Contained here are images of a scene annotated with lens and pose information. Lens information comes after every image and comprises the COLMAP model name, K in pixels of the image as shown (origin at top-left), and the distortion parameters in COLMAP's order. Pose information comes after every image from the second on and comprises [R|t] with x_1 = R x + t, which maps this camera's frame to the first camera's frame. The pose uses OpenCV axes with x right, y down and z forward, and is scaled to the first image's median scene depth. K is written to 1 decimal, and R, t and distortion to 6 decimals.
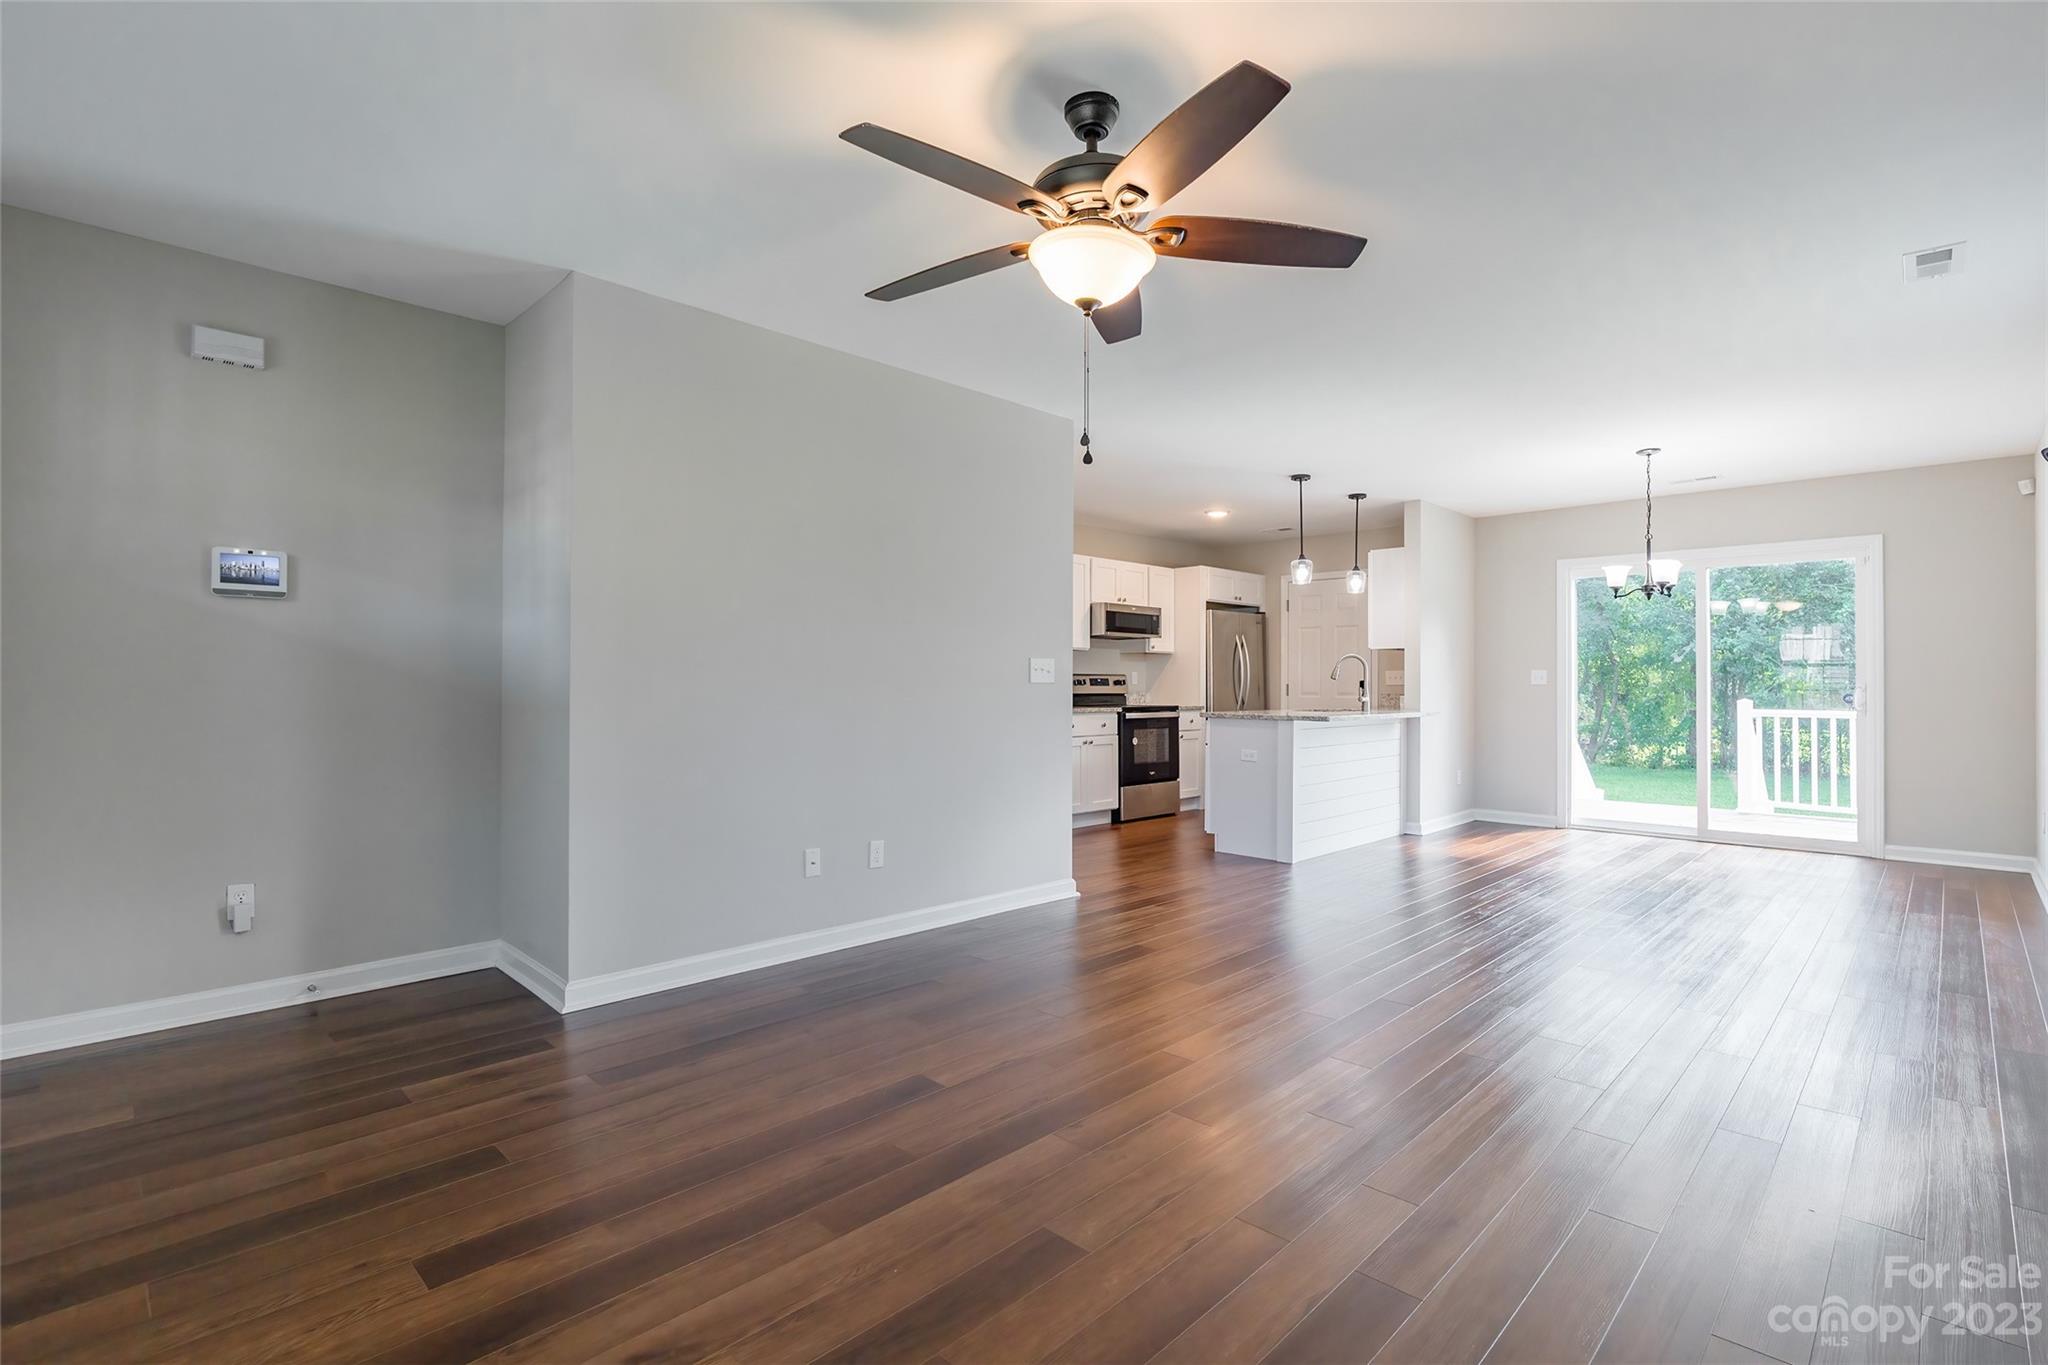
lens RADIAL K [[948.3, 0, 1024.0], [0, 948.3, 682.5], [0, 0, 1]] dist [-0.002425, -0.000469]
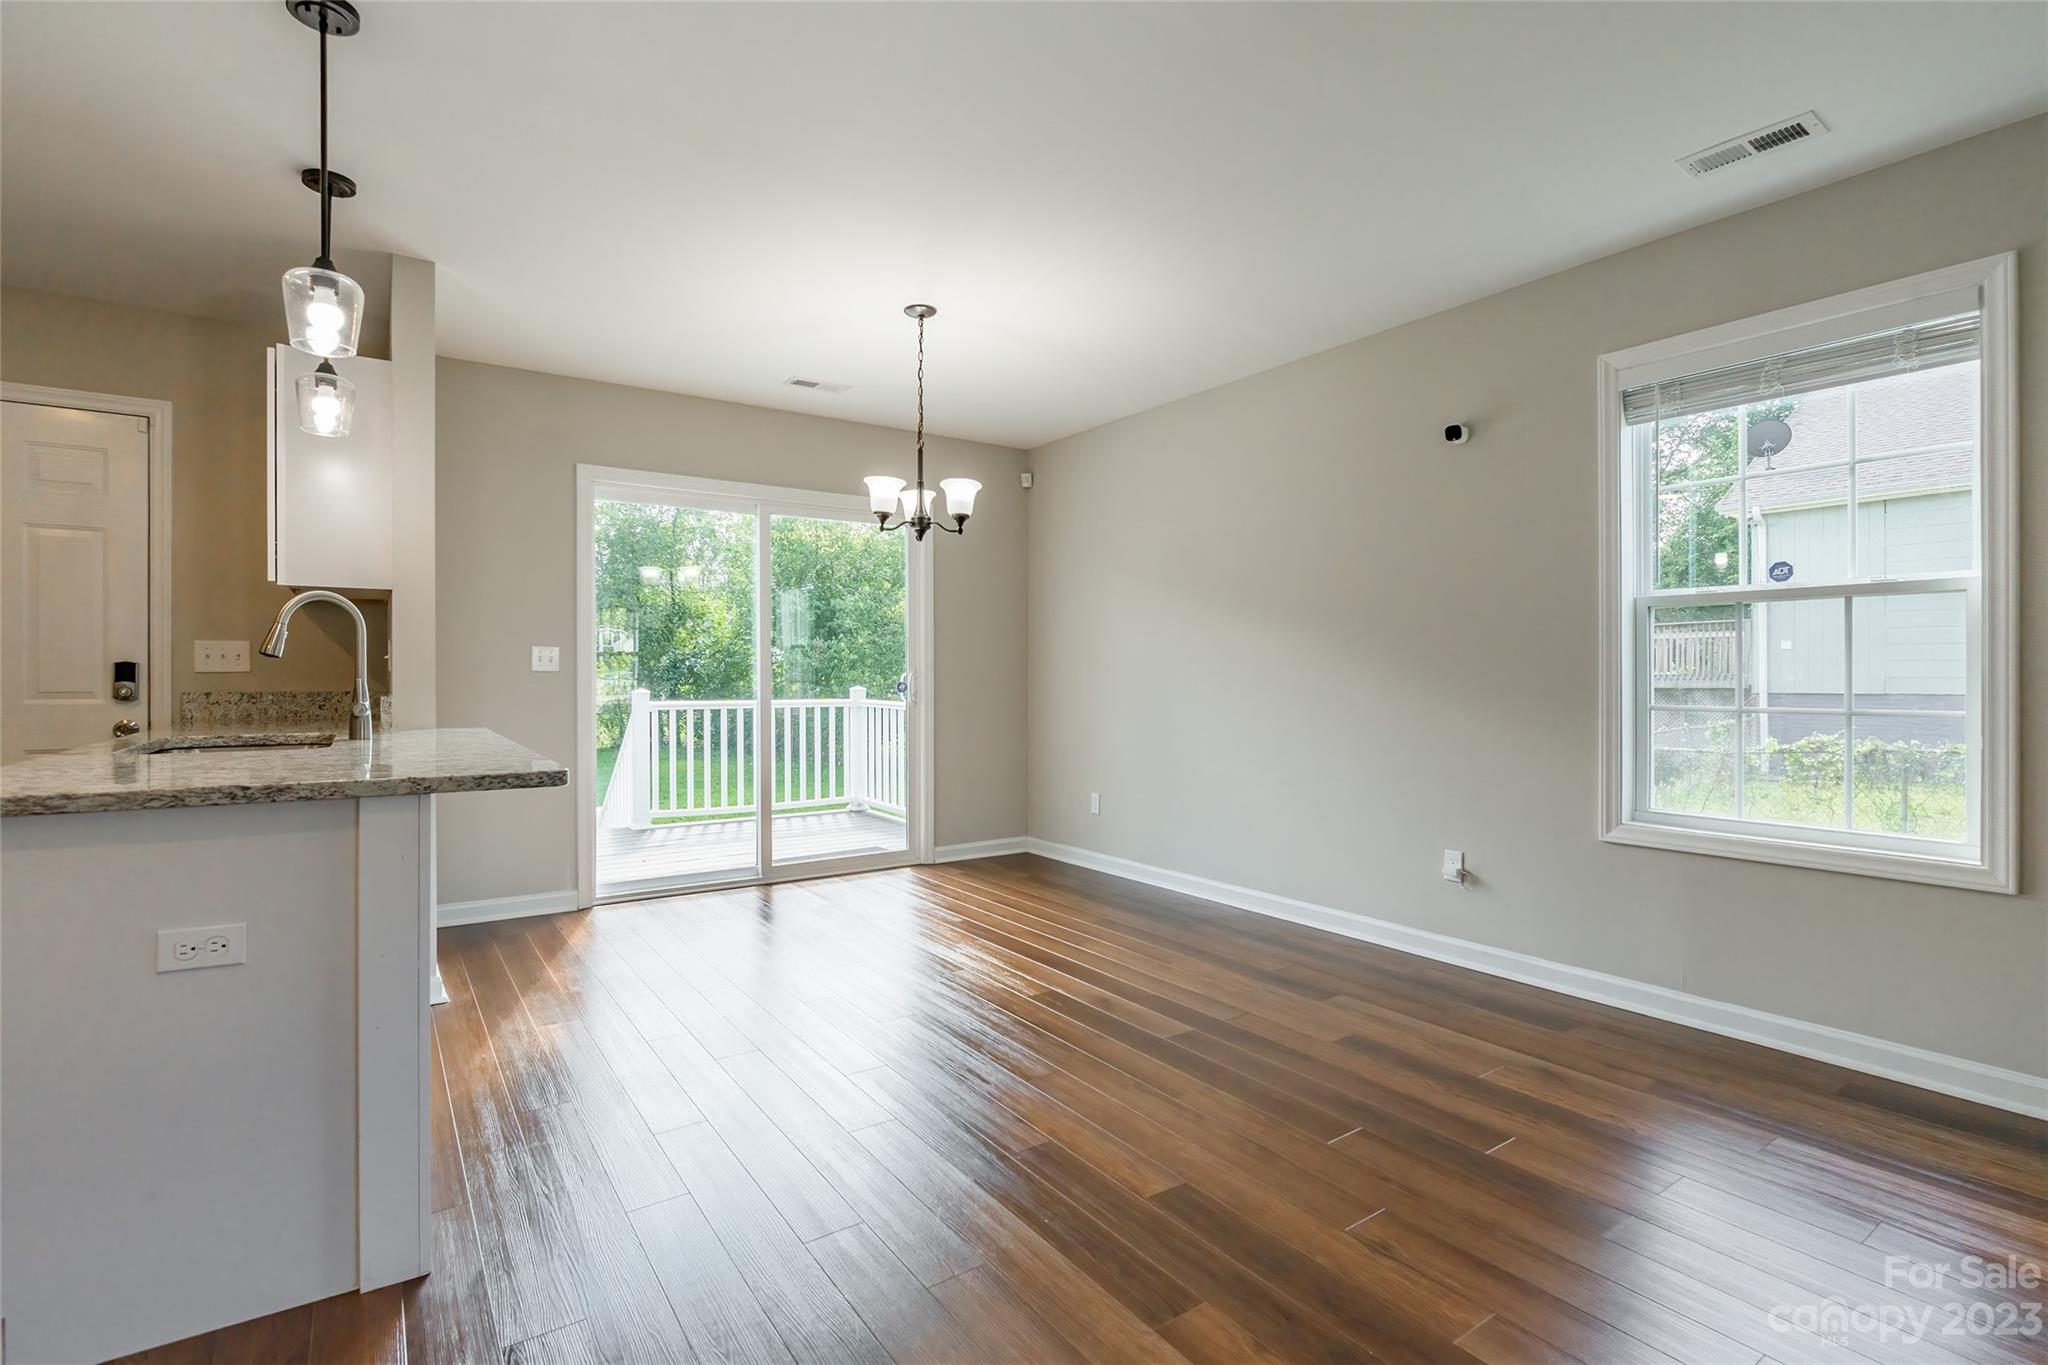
lens RADIAL K [[950.8, 0, 1024.0], [0, 950.8, 682.5], [0, 0, 1]] dist [-0.011836, 0.000276]
pose [[0.181773, -0.012161, 0.983265, 0.021934], [-0.001200, 0.999920, 0.012589, 0.001400], [-0.983340, -0.003468, 0.181744, 0.591026]]
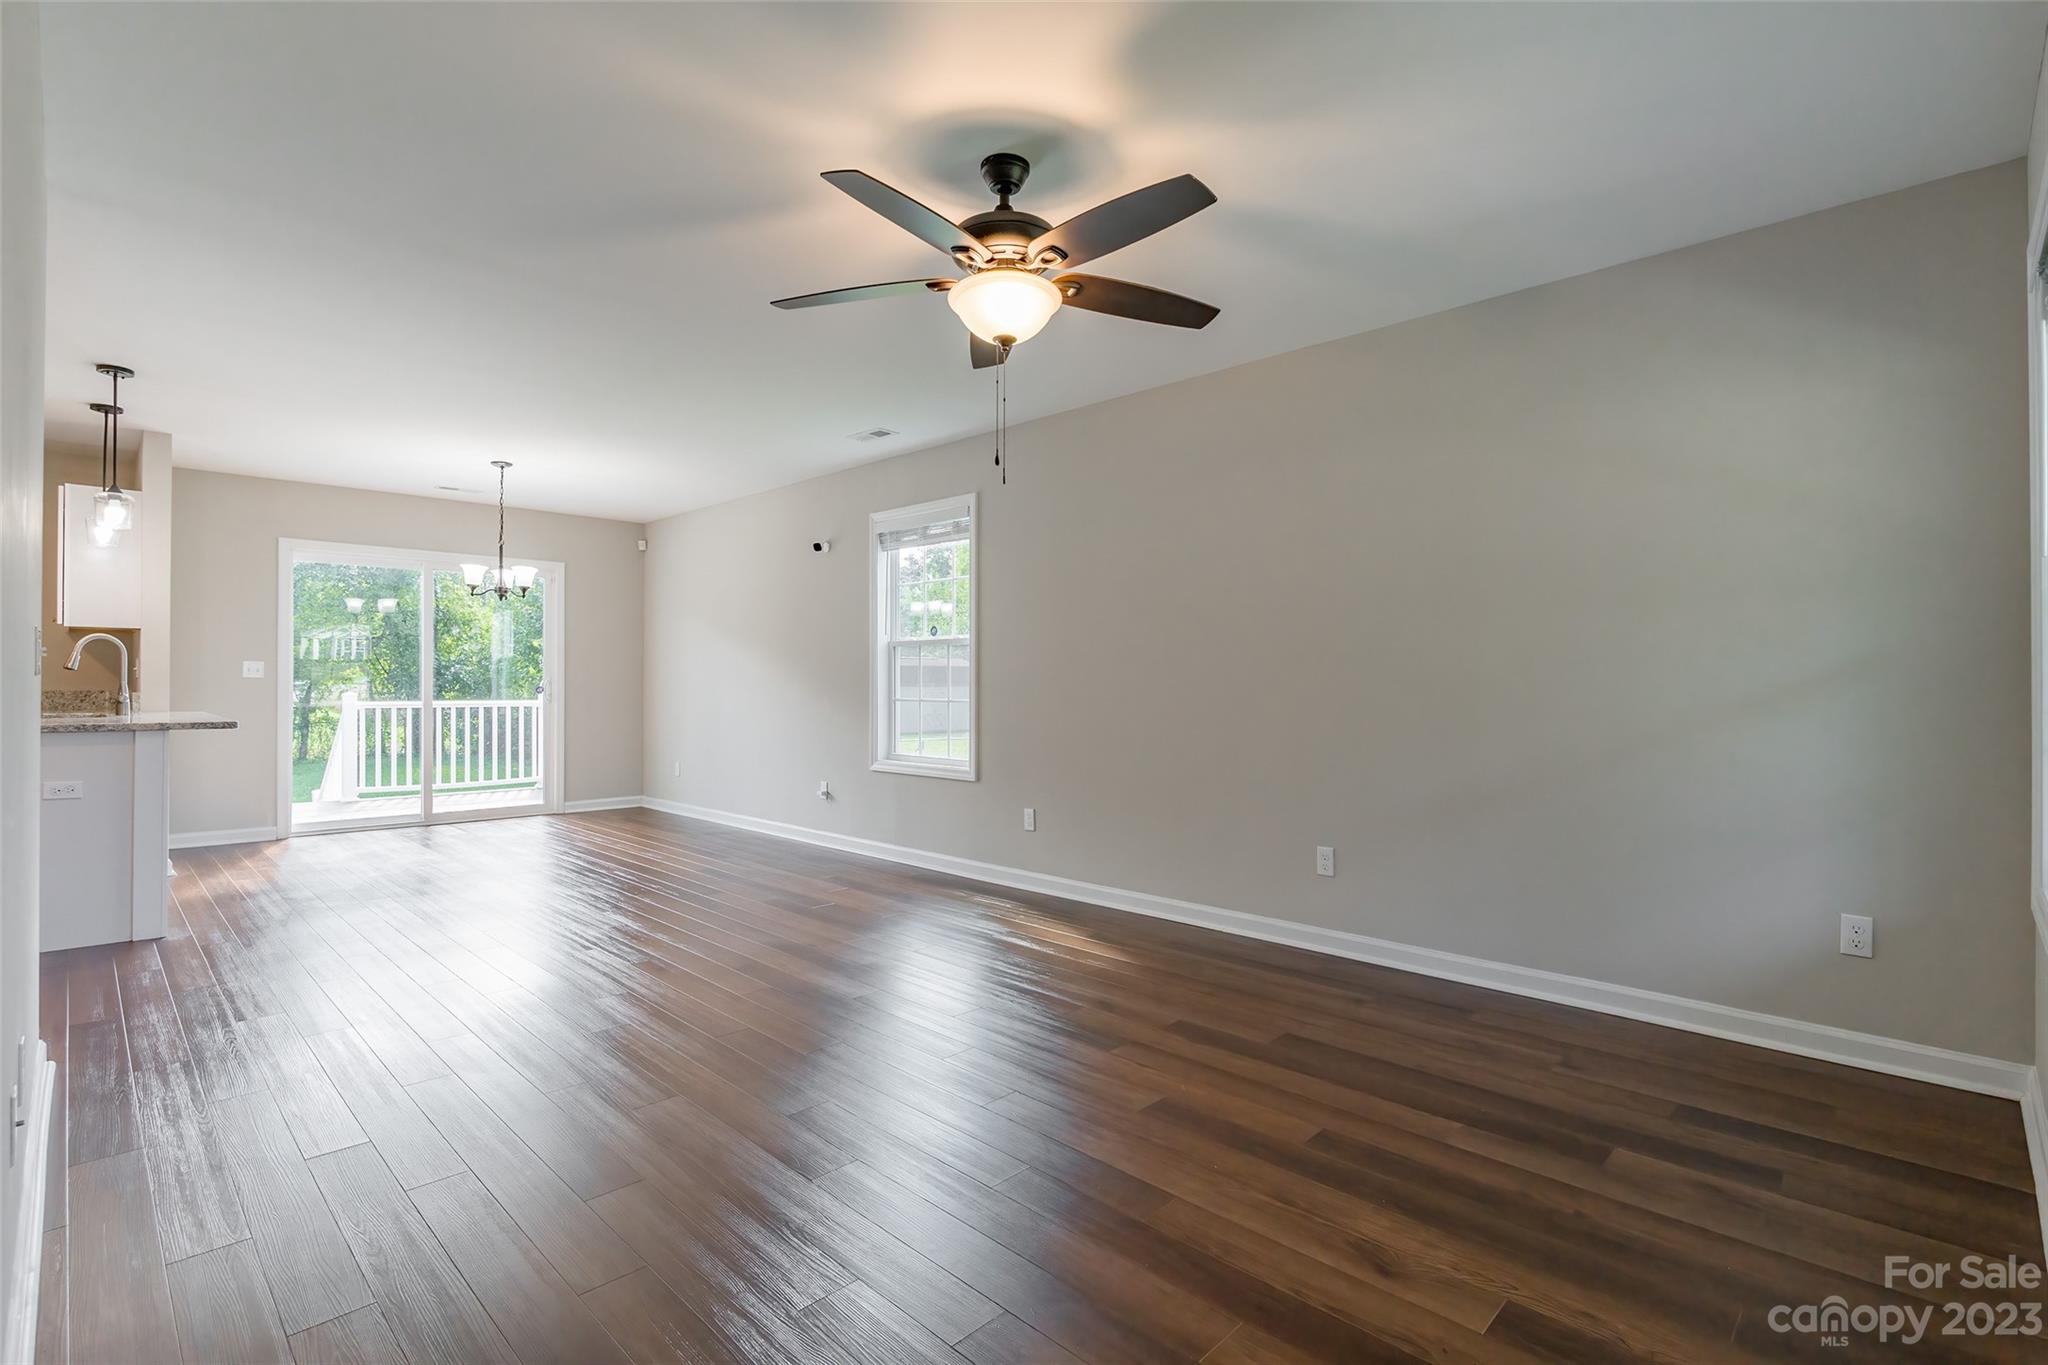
lens RADIAL K [[956.1, 0, 1024.0], [0, 956.1, 682.5], [0, 0, 1]] dist [-0.007551, -0.000335]
pose [[0.001592, -0.002673, 0.999995, -0.315247], [-0.005560, 0.999981, 0.002682, 0.000211], [-0.999983, -0.005564, 0.001578, 0.290331]]
